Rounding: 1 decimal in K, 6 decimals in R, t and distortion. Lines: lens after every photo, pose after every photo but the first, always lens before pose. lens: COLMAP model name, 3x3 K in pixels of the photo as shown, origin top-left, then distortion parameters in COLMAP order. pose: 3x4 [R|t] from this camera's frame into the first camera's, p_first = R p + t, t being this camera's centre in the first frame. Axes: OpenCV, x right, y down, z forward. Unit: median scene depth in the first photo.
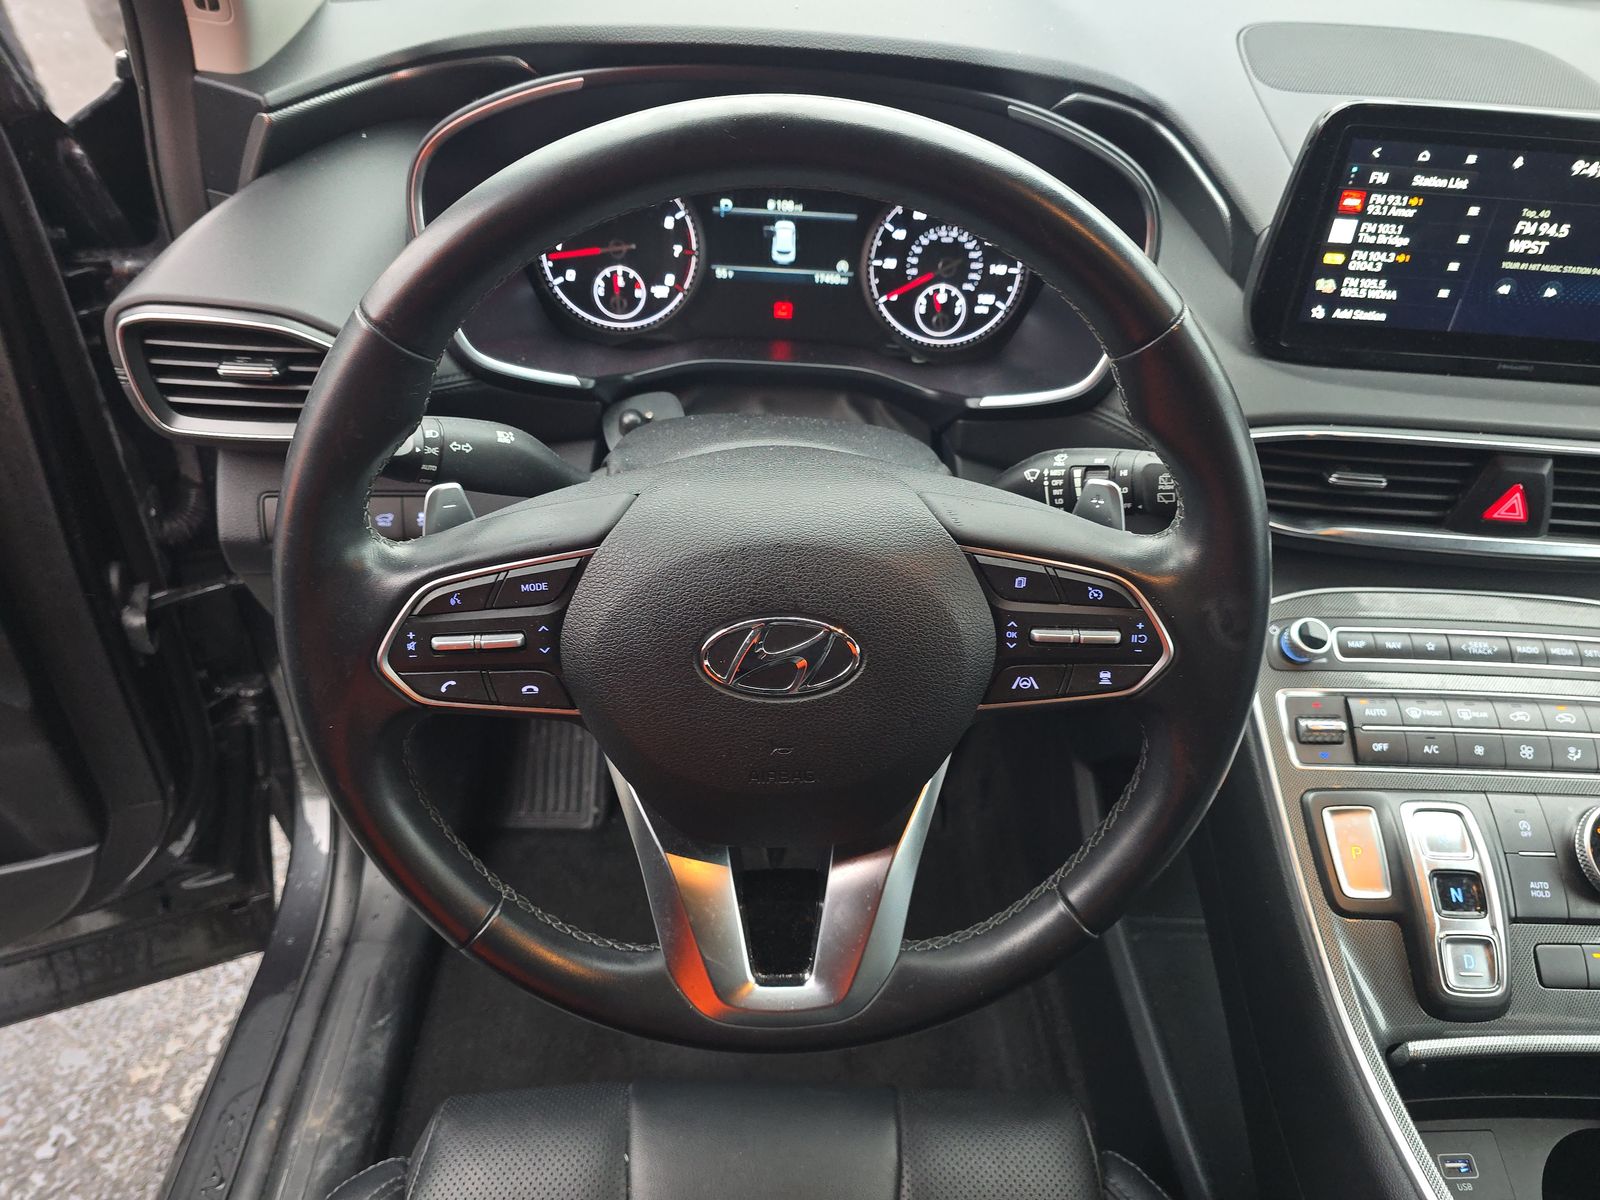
lens RADIAL K [[1135.5, 0, 800.0], [0, 1135.5, 600.0], [0, 0, 1]] dist [0.049321, -0.055874]
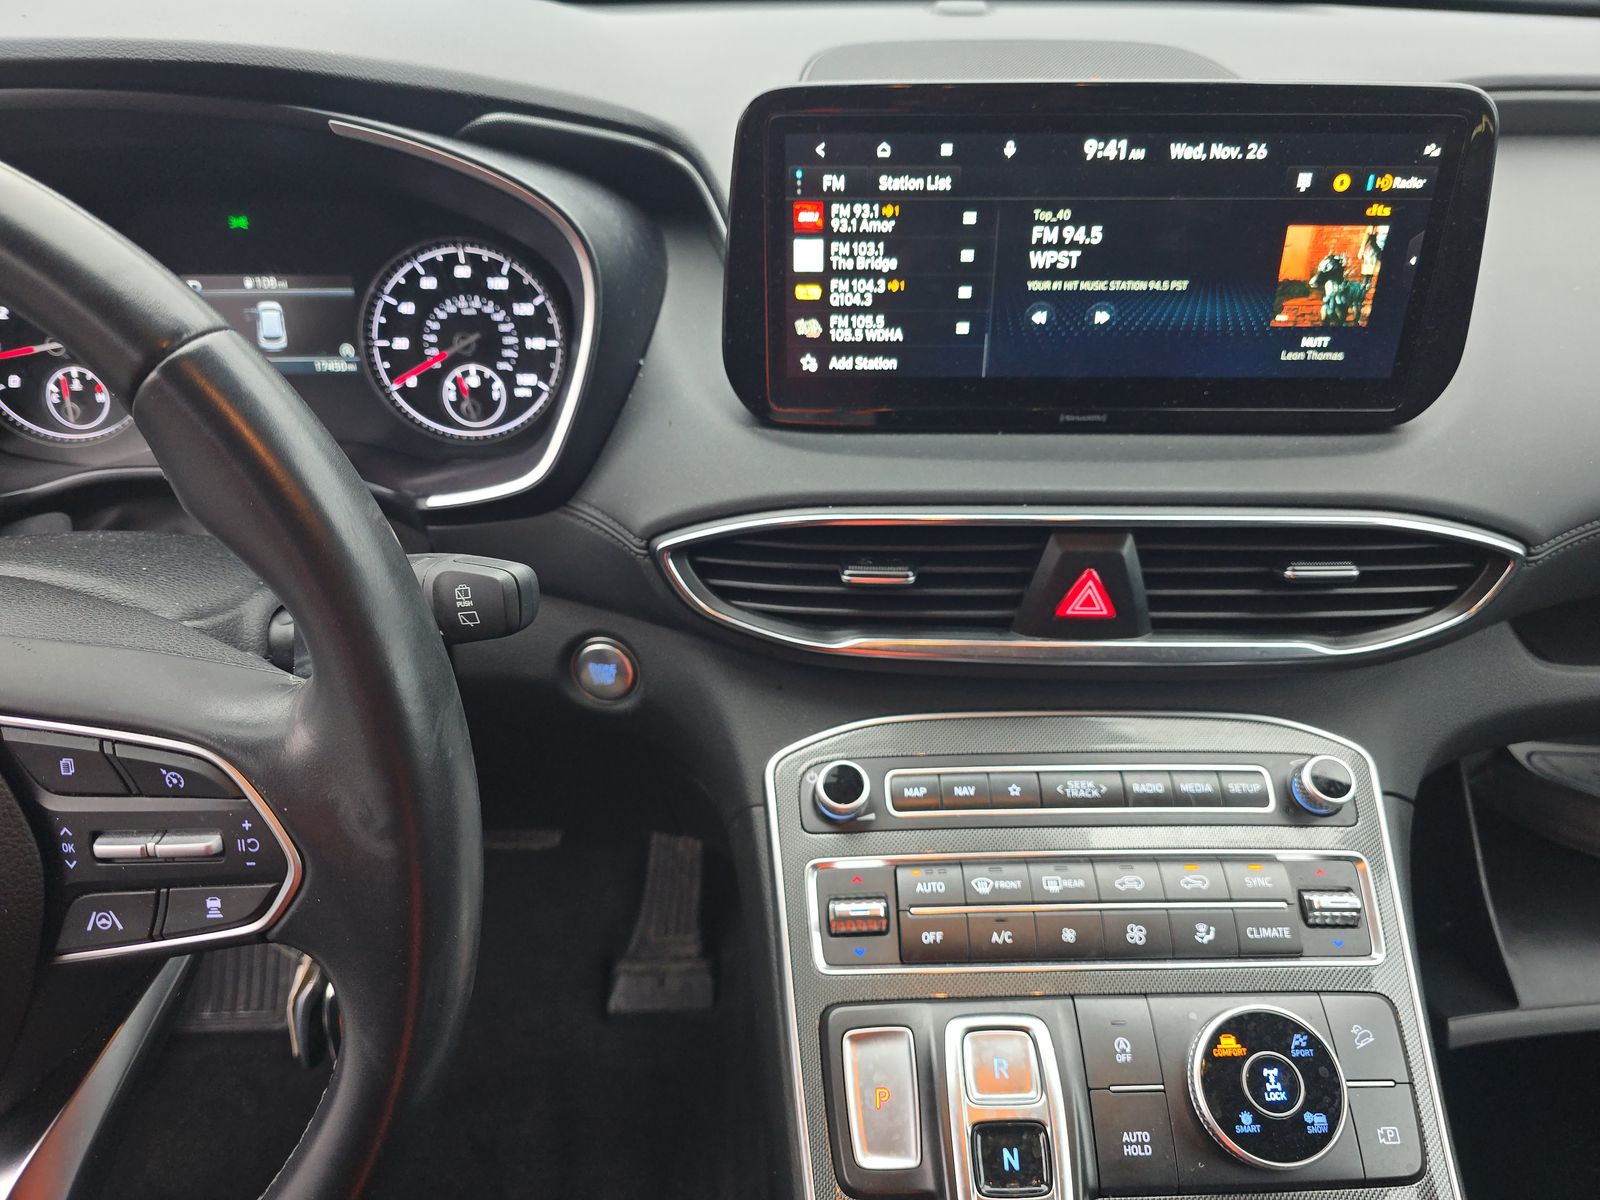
lens RADIAL K [[1135.5, 0, 800.0], [0, 1135.5, 600.0], [0, 0, 1]] dist [0.049321, -0.055874]
pose [[0.997964, -0.057375, -0.027840, 0.454106], [0.054252, 0.993276, -0.102275, -0.014860], [0.033521, 0.100556, 0.994367, 0.253747]]
